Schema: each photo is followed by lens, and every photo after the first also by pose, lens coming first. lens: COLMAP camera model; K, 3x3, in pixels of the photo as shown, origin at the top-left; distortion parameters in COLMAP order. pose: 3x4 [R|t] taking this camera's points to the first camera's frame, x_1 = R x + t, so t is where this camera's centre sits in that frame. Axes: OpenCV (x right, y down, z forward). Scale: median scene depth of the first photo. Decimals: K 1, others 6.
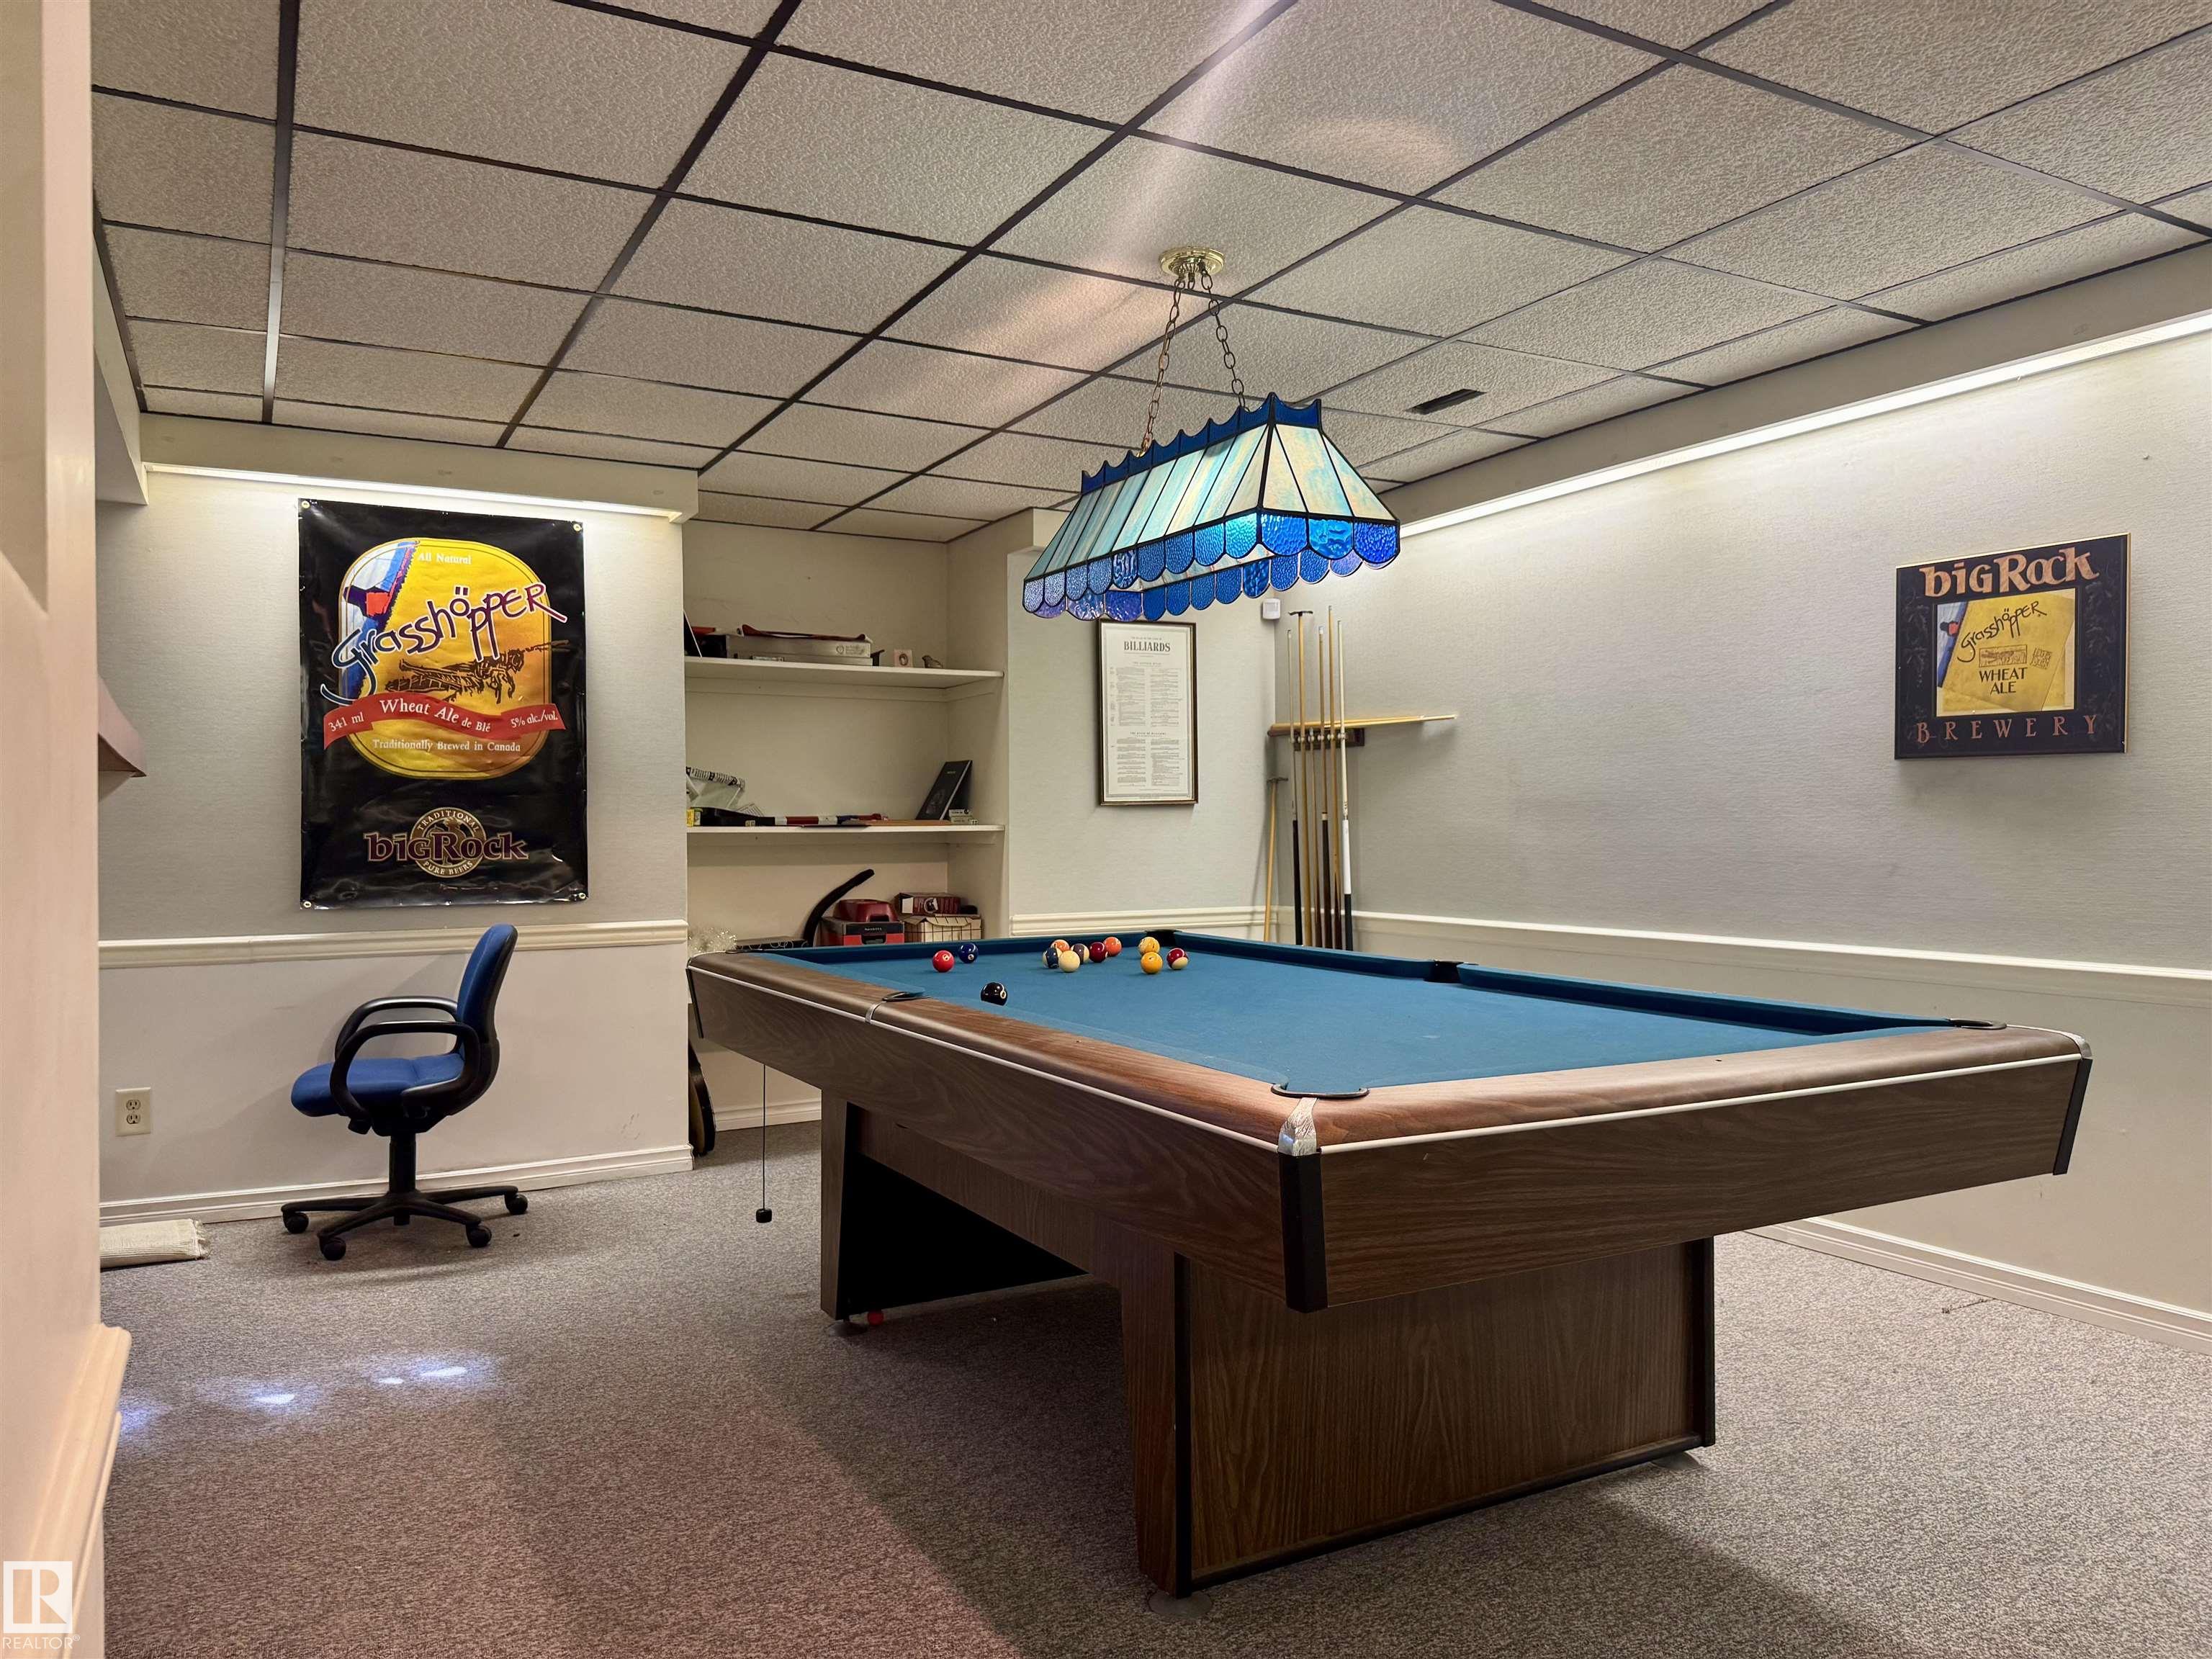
lens RADIAL K [[1547.6, 0, 1105.4], [0, 1547.6, 827.6], [0, 0, 1]] dist [0.064412, -0.005323]
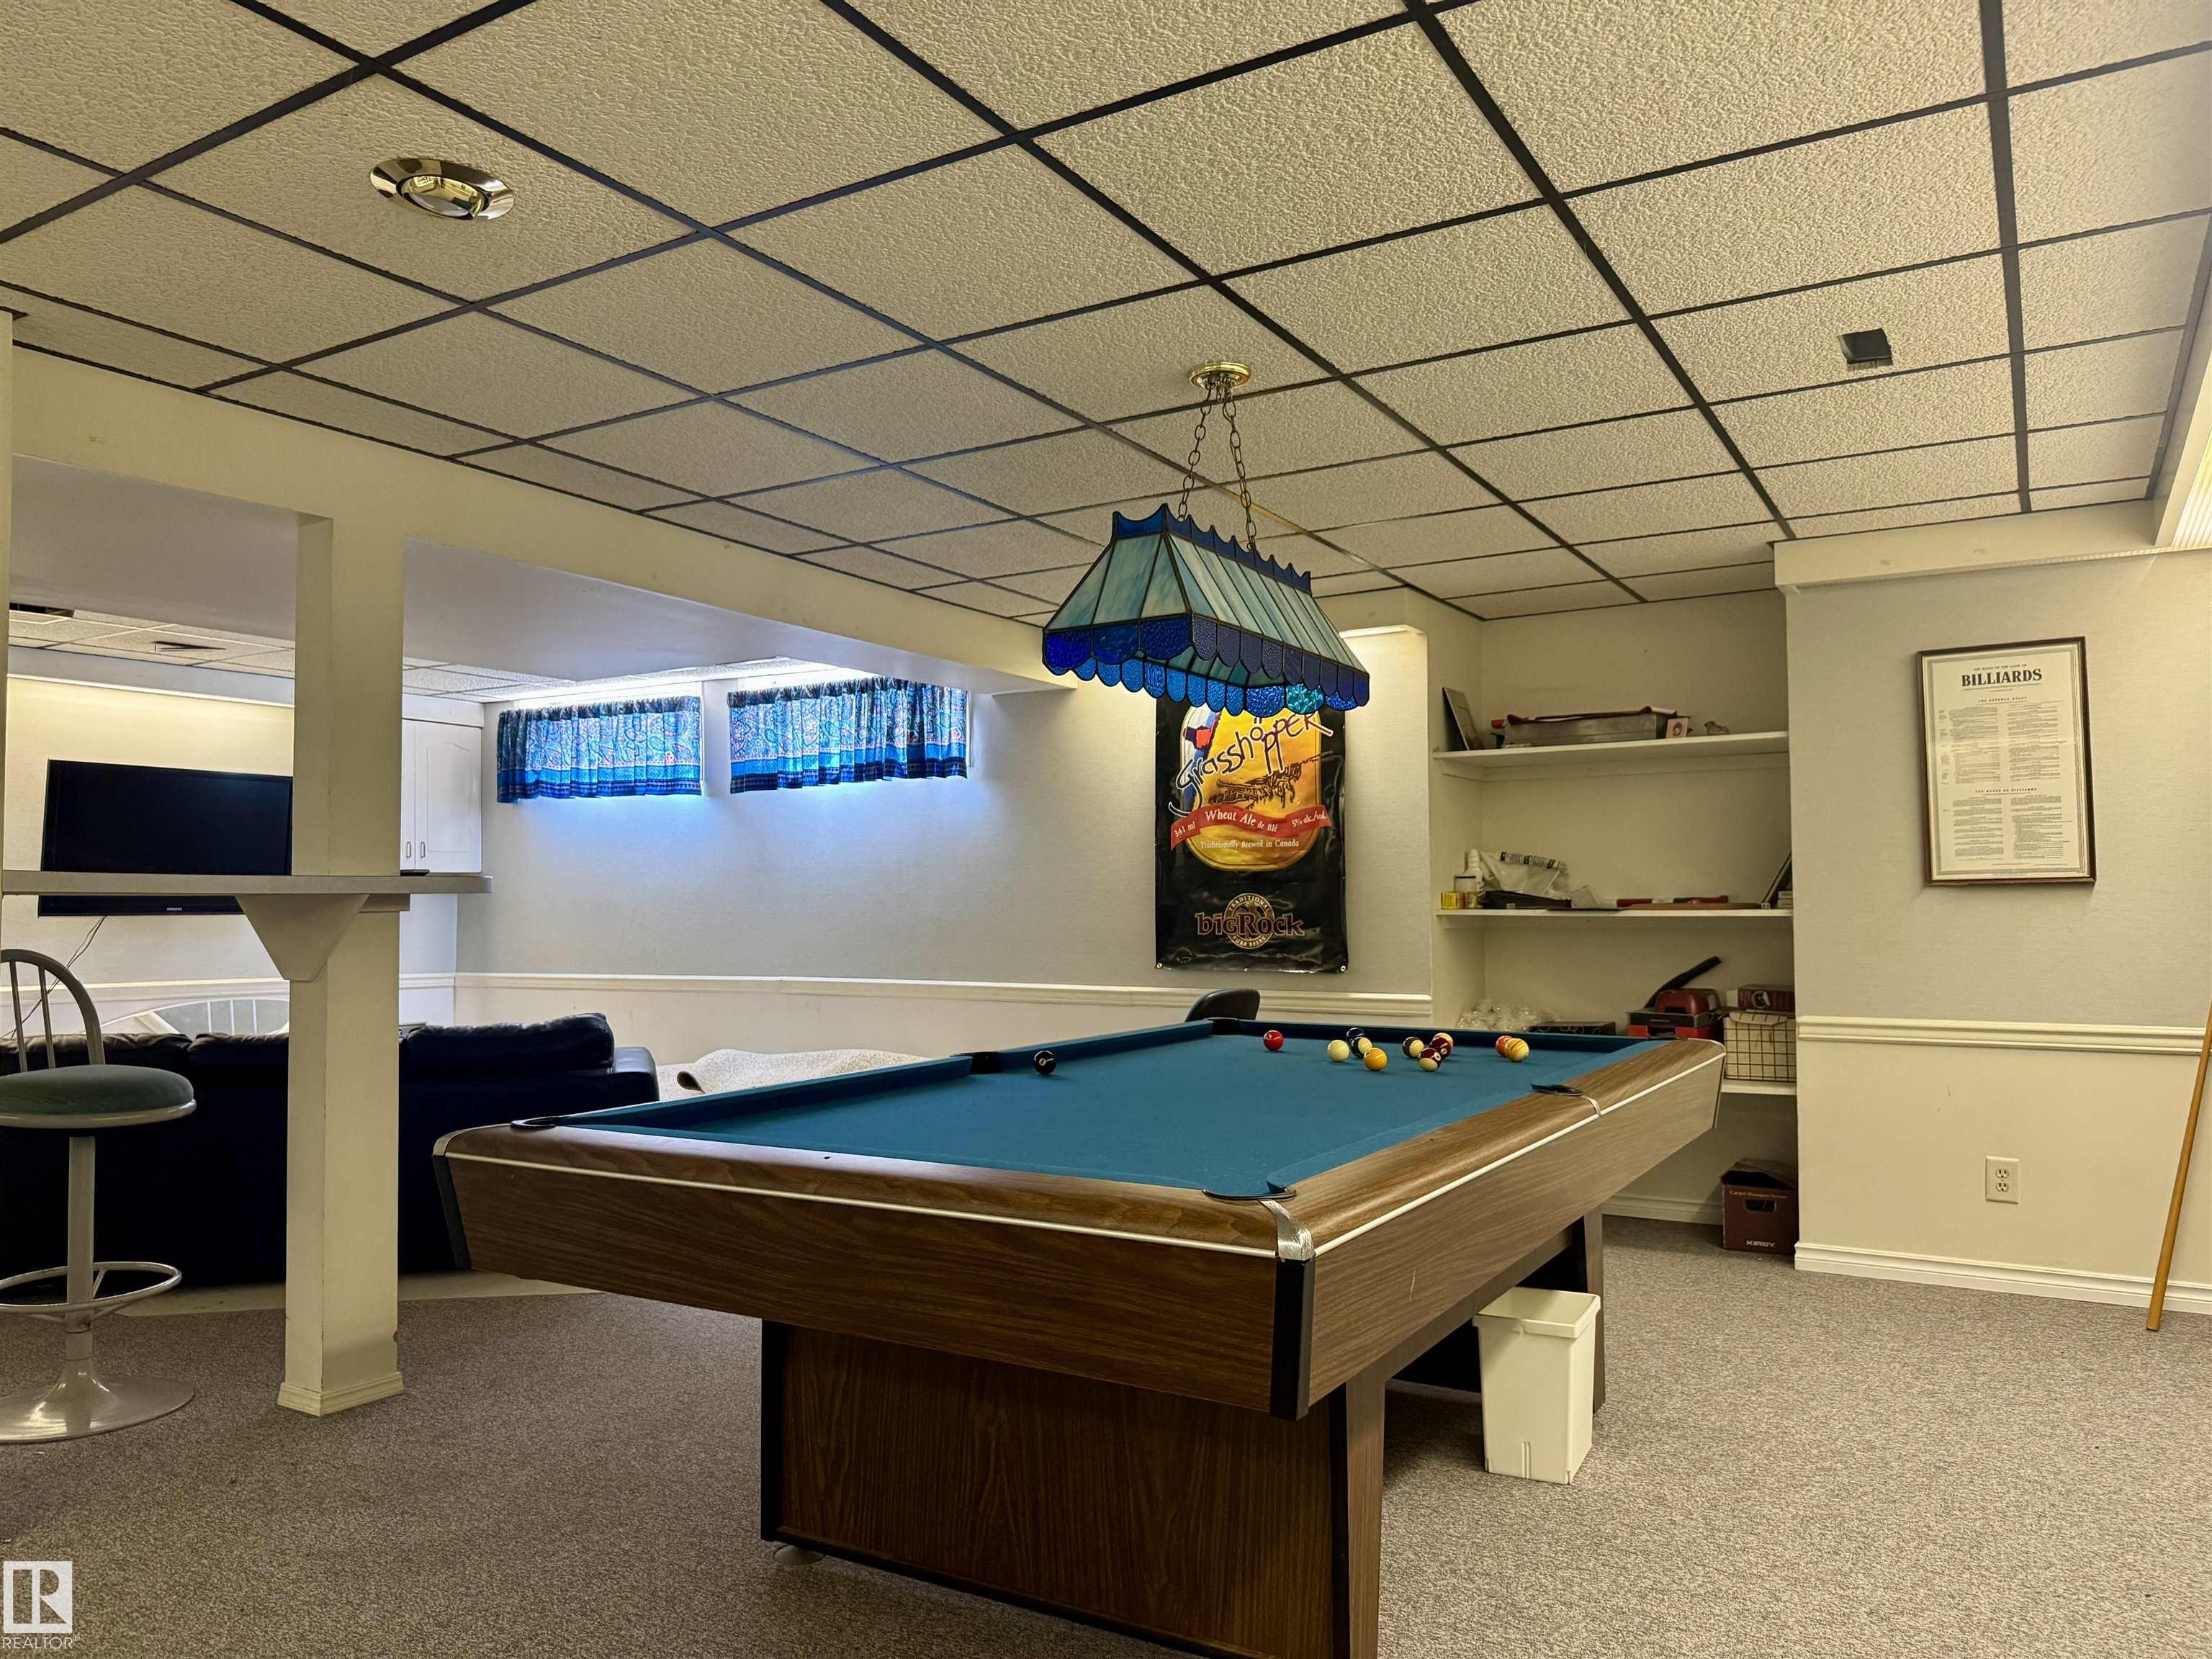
lens RADIAL K [[1547.6, 0, 1099.7], [0, 1547.6, 827.7], [0, 0, 1]] dist [0.064412, -0.005323]
pose [[0.495733, -0.038662, -0.867614, 0.600472], [0.001669, 0.999049, -0.043566, -0.011412], [0.868473, 0.020149, 0.495326, 0.277266]]
